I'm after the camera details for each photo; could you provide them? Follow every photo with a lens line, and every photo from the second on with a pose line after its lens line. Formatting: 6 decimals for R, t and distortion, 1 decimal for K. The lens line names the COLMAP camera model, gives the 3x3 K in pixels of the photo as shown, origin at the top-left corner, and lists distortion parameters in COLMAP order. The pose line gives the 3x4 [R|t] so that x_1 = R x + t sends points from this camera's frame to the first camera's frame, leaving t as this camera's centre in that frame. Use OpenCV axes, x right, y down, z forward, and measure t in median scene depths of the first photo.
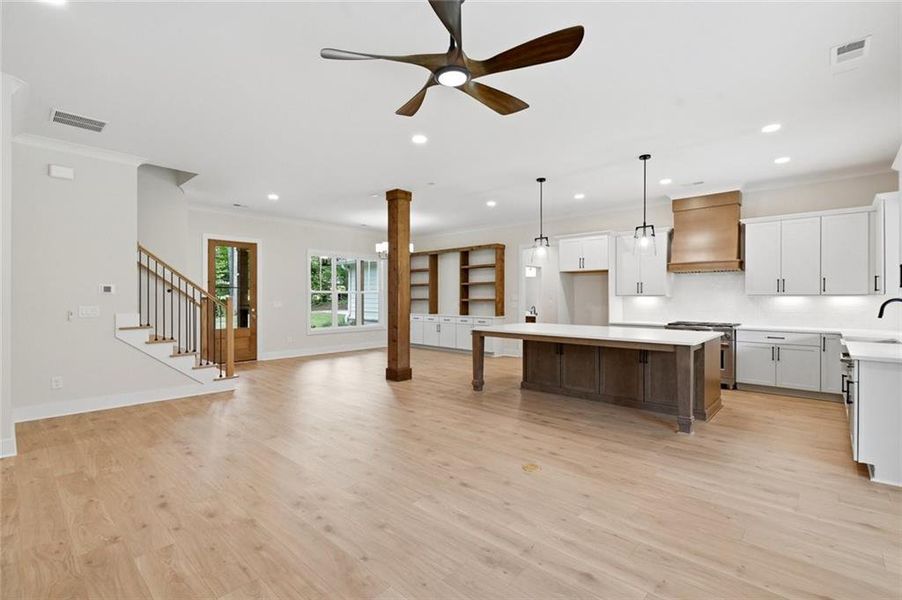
lens RADIAL K [[405.3, 0, 450.1], [0, 405.3, 297.0], [0, 0, 1]] dist [-0.002813, 0.000605]
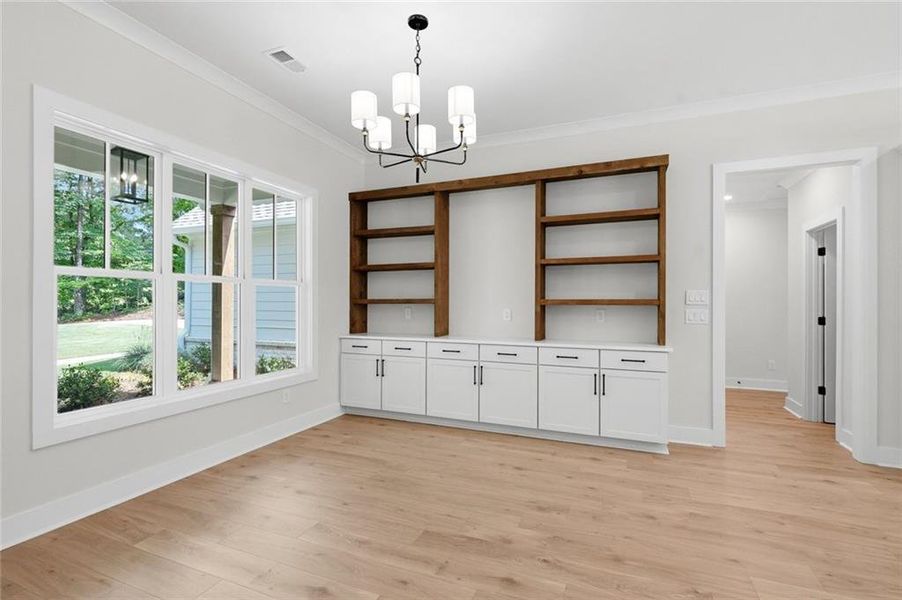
lens RADIAL K [[405.3, 0, 455.5], [0, 405.3, 303.1], [0, 0, 1]] dist [-0.002813, 0.000605]
pose [[0.930327, 0.002194, 0.366724, -0.243854], [-0.002911, 0.999995, 0.001403, 0.011818], [-0.366719, -0.002373, 0.930329, 0.931532]]
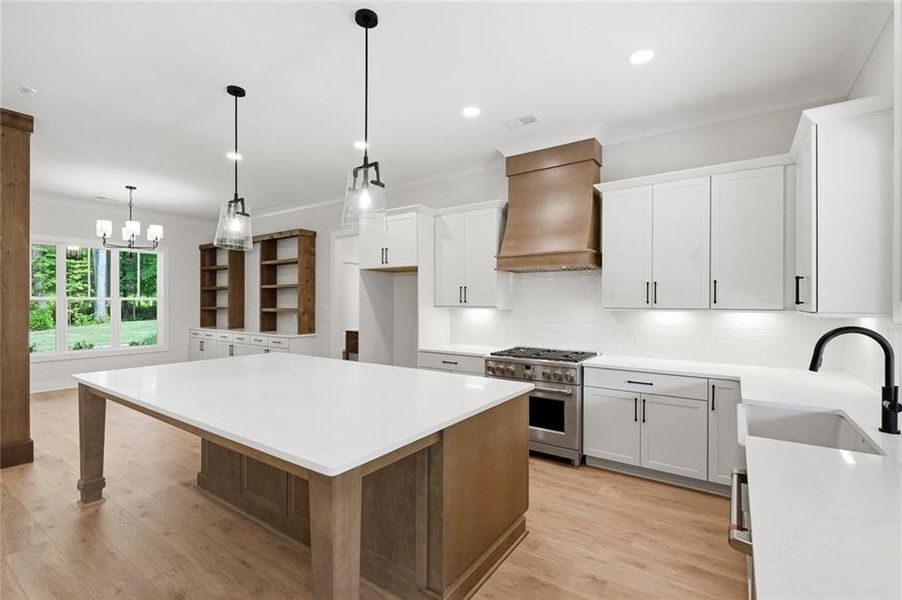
lens RADIAL K [[405.3, 0, 450.1], [0, 405.3, 301.3], [0, 0, 1]] dist [-0.002813, 0.000605]
pose [[0.991164, 0.003132, 0.132605, 0.382642], [-0.003317, 0.999994, 0.001173, -0.013738], [-0.132600, -0.001602, 0.991168, 0.385632]]
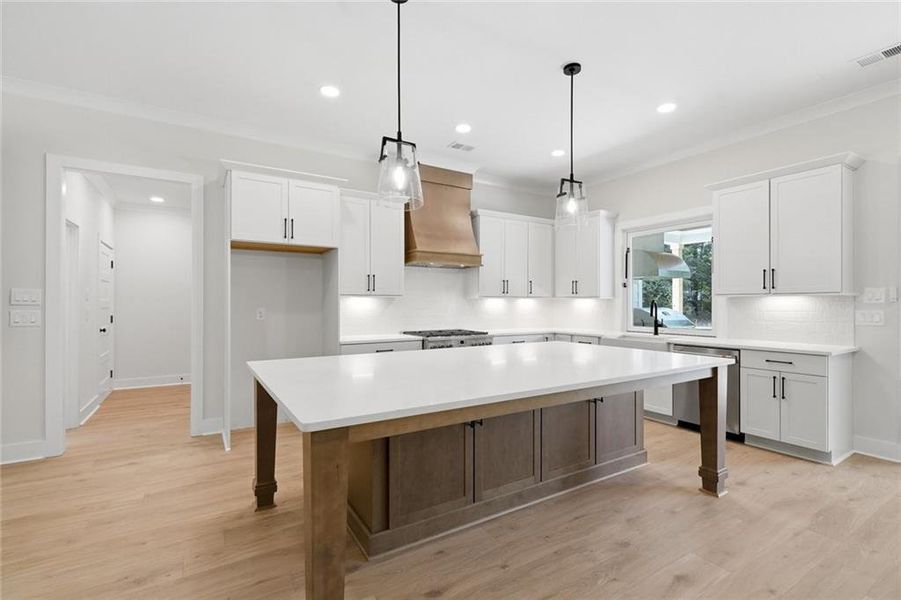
lens RADIAL K [[404.9, 0, 448.6], [0, 404.9, 303.9], [0, 0, 1]] dist [-0.002813, 0.000605]
pose [[0.259014, 0.002597, 0.965870, -0.121719], [-0.005526, 0.999984, -0.001207, 0.010648], [-0.965858, -0.005025, 0.259024, 0.756732]]
